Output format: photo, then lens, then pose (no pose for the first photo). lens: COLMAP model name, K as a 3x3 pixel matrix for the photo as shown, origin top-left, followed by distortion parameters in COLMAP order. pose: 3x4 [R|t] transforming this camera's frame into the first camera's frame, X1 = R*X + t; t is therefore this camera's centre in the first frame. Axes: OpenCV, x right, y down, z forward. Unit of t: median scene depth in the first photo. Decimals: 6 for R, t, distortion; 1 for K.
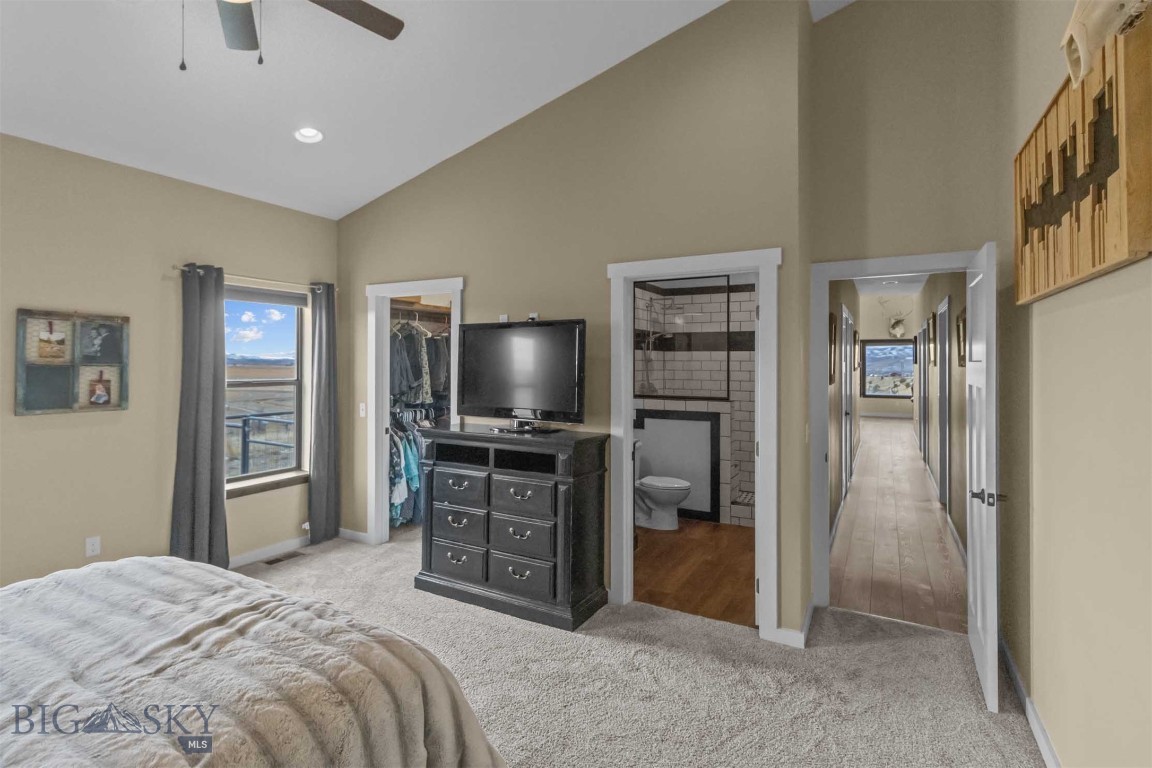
lens RADIAL K [[540.4, 0, 587.9], [0, 540.4, 344.7], [0, 0, 1]] dist [0.007435, 0.000591]
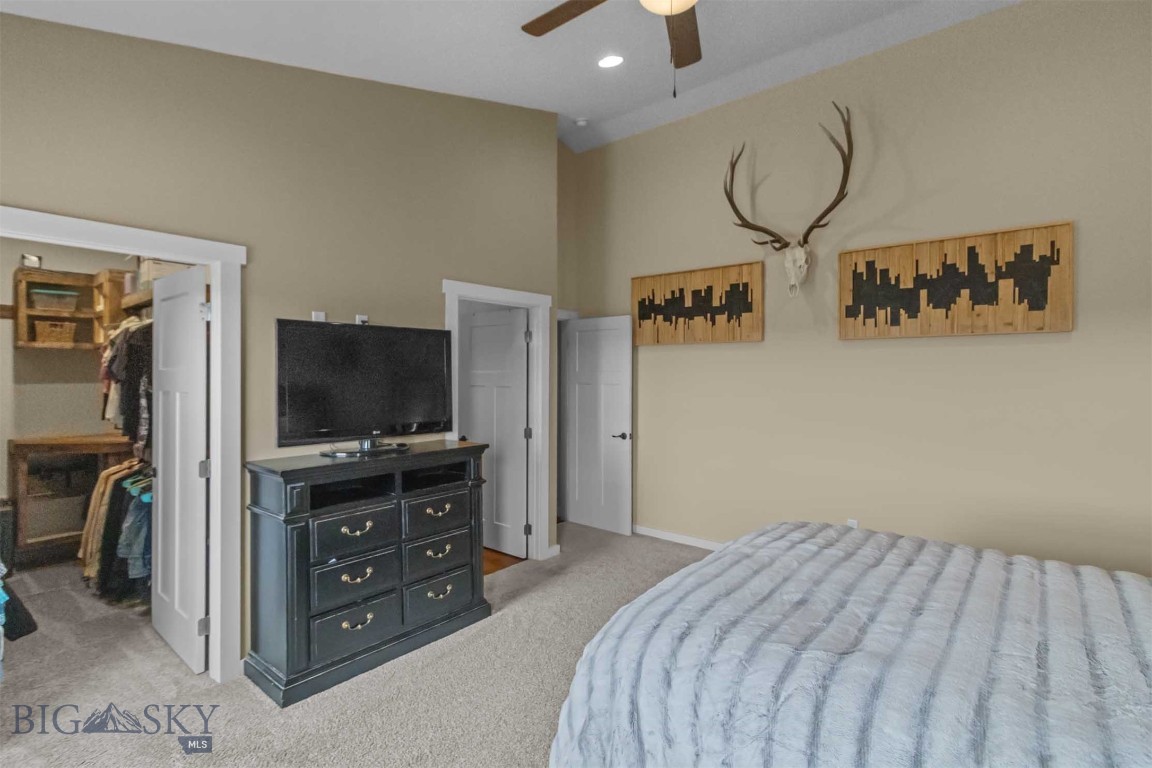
lens RADIAL K [[540.4, 0, 570.1], [0, 540.4, 367.9], [0, 0, 1]] dist [0.007435, 0.000591]
pose [[0.214691, 0.002654, 0.976678, -0.999295], [-0.033824, 0.999417, 0.004719, 0.011313], [-0.976096, -0.034048, 0.214656, 0.571343]]
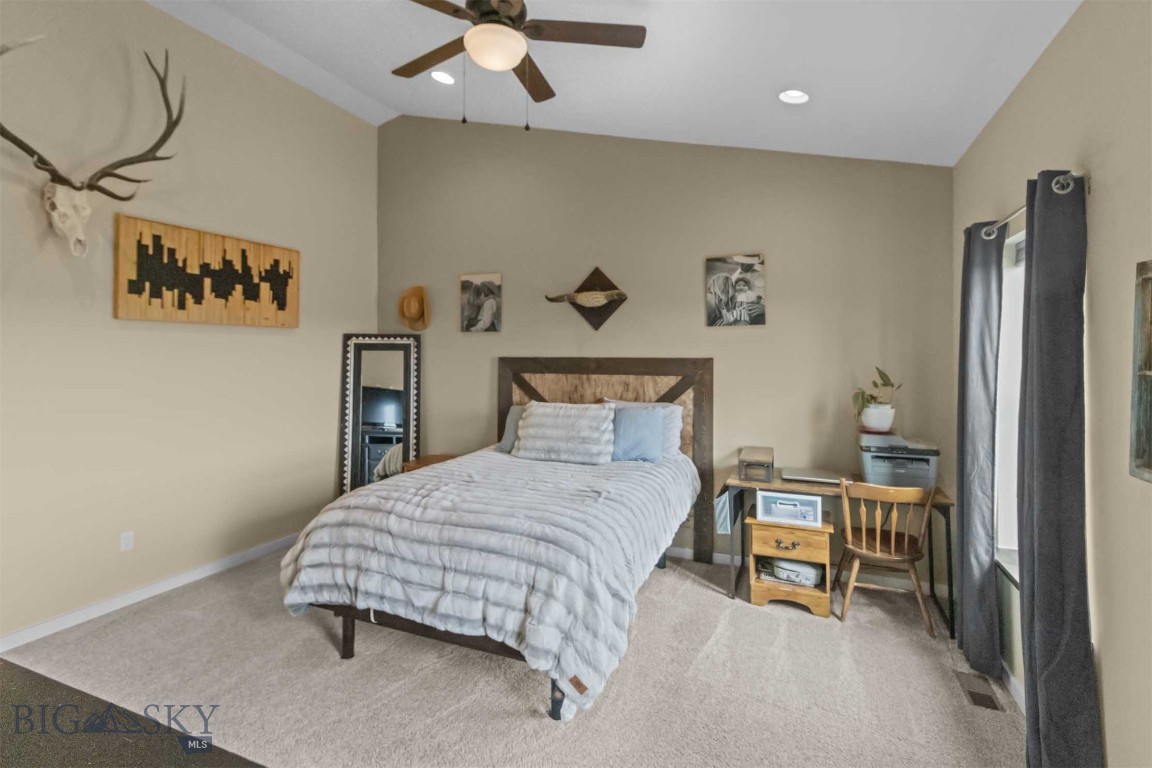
lens RADIAL K [[540.4, 0, 593.2], [0, 540.4, 342.6], [0, 0, 1]] dist [0.007435, 0.000591]
pose [[-0.991270, -0.008446, -0.131575, -0.429887], [-0.001269, 0.998511, -0.054535, 0.032314], [0.131840, -0.053892, -0.989805, 1.360845]]
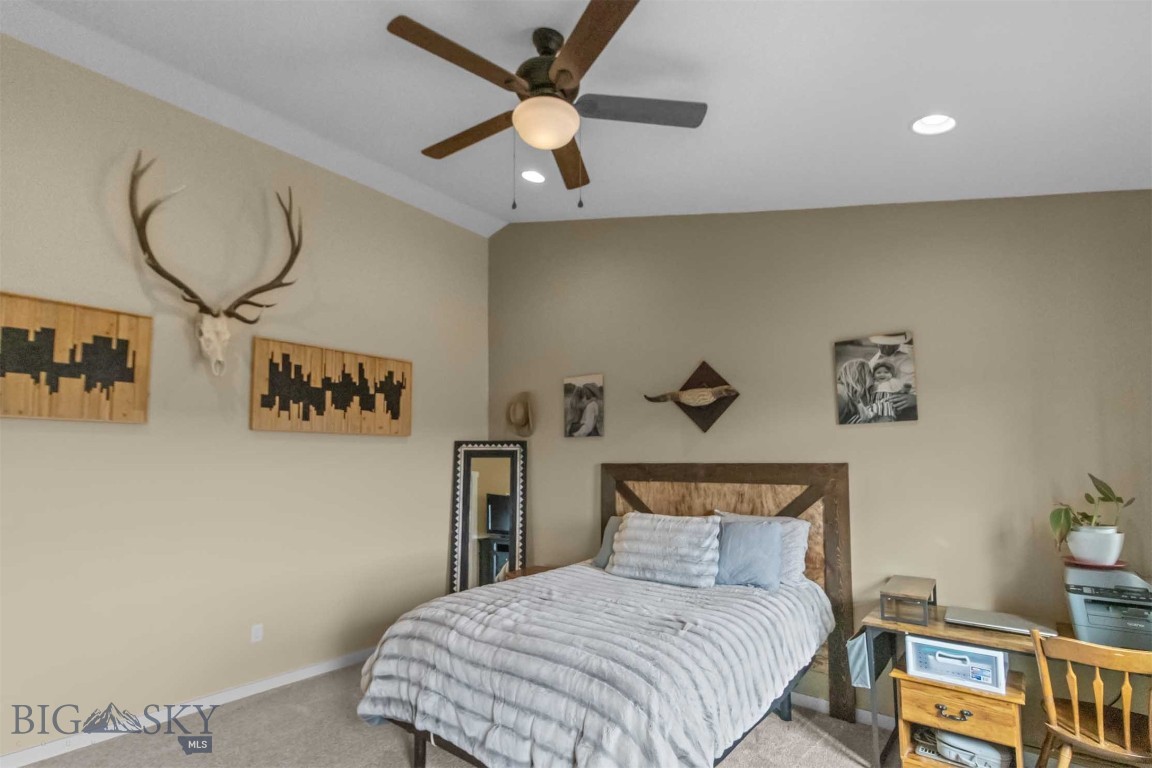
lens RADIAL K [[557.5, 0, 579.9], [0, 557.5, 425.2], [0, 0, 1]] dist [0.010360, -0.001476]
pose [[-0.986911, 0.010487, 0.160927, -0.543343], [-0.005408, 0.995170, -0.098018, 0.034378], [-0.161177, -0.097606, -0.982087, 1.276814]]
